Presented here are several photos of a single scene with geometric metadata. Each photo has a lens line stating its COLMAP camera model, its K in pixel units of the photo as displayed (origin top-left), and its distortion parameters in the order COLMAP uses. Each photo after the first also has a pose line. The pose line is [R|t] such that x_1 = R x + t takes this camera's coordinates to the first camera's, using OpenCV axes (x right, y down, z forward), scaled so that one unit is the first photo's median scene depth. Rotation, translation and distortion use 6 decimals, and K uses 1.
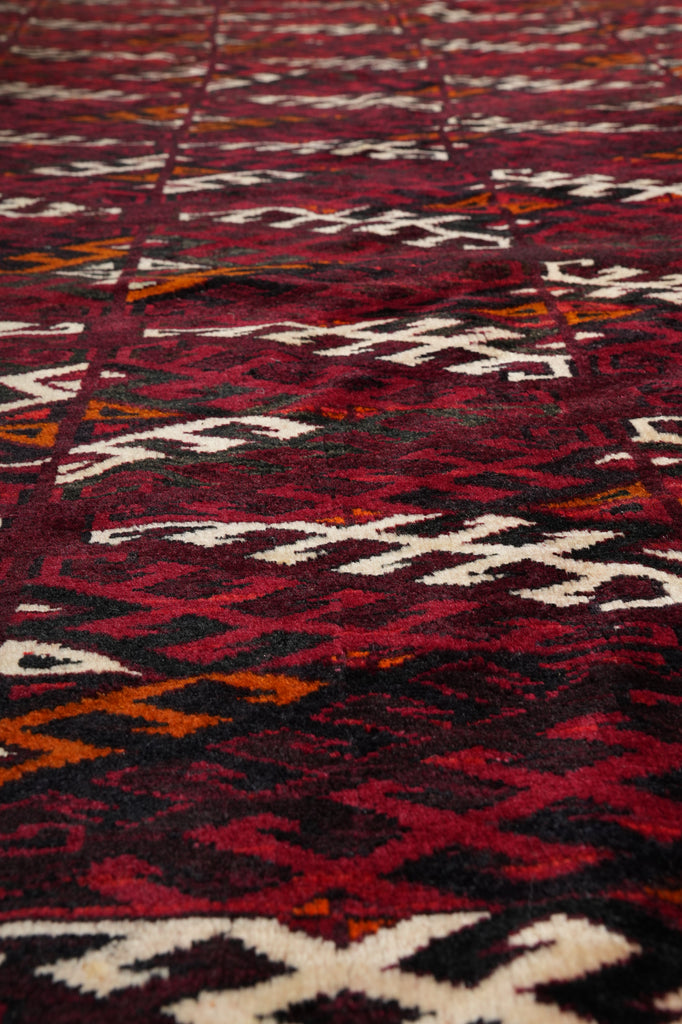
lens RADIAL K [[1186.2, 0, 341.0], [0, 1186.2, 512.0], [0, 0, 1]] dist [0.006219, 0.009057]
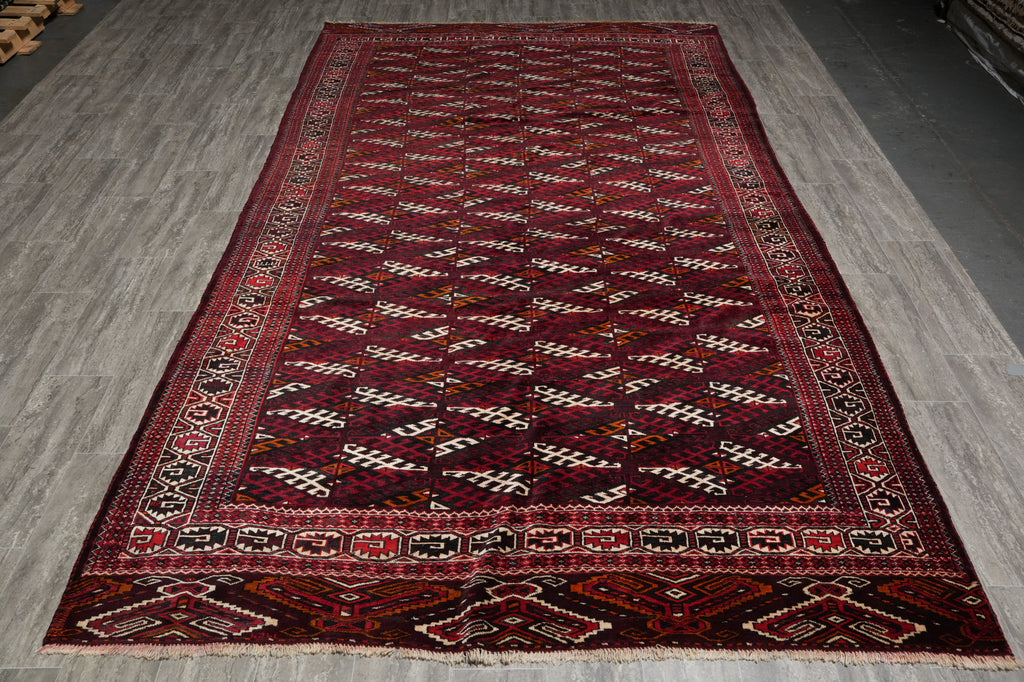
lens RADIAL K [[956.4, 0, 512.0], [0, 956.4, 341.0], [0, 0, 1]] dist [-0.098876, 0.206426]
pose [[0.999347, 0.016978, -0.031887, 0.281158], [-0.011850, 0.987903, 0.154617, -0.876242], [0.034126, -0.154138, 0.987460, -4.098859]]
